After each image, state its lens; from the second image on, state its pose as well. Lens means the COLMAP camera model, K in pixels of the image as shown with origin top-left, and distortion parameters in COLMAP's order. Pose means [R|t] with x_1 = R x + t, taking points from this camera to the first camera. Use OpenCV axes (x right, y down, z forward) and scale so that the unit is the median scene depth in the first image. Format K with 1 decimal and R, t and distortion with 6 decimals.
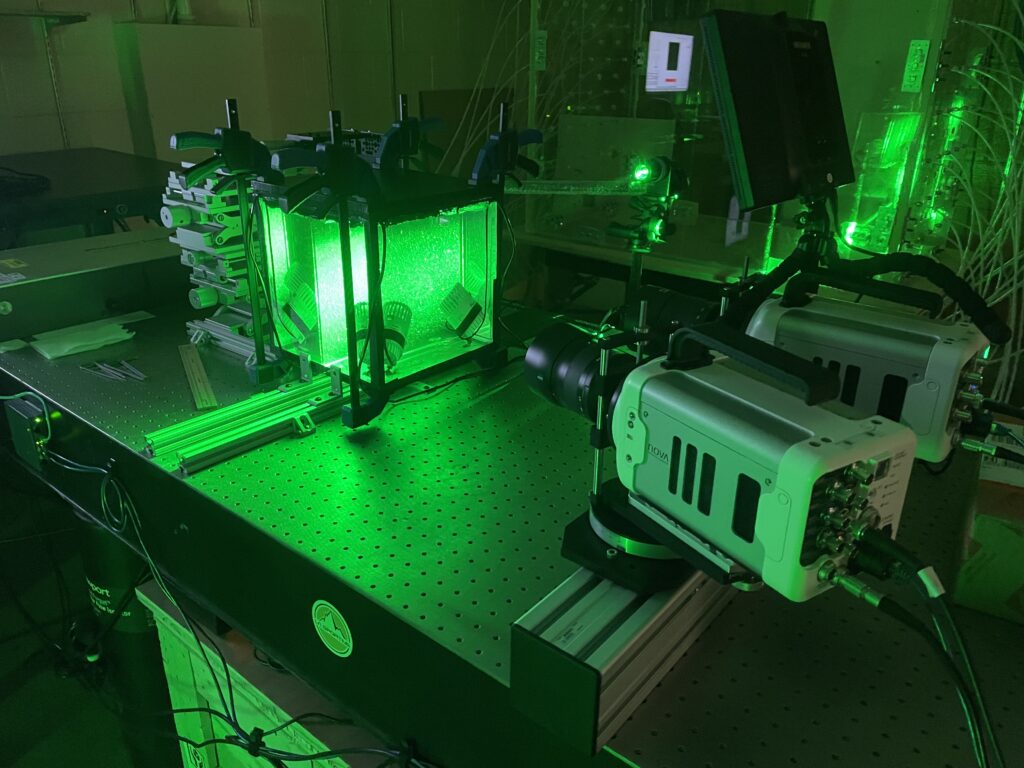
lens RADIAL K [[785.7, 0, 508.8], [0, 785.7, 382.0], [0, 0, 1]] dist [0.035664, 0.000655]
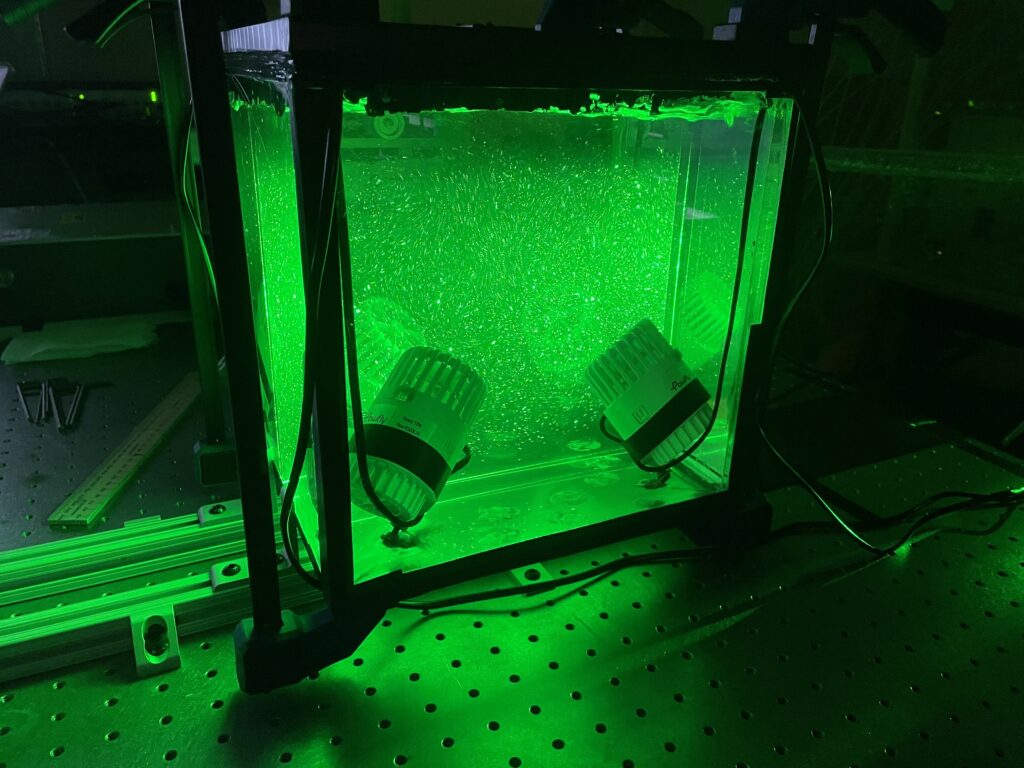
lens RADIAL K [[785.7, 0, 517.9], [0, 785.7, 378.2], [0, 0, 1]] dist [0.035664, 0.000655]
pose [[0.915570, 0.146887, -0.374374, 0.021728], [-0.161636, 0.986817, -0.008114, -0.086428], [0.368247, 0.067941, 0.927242, 0.636186]]
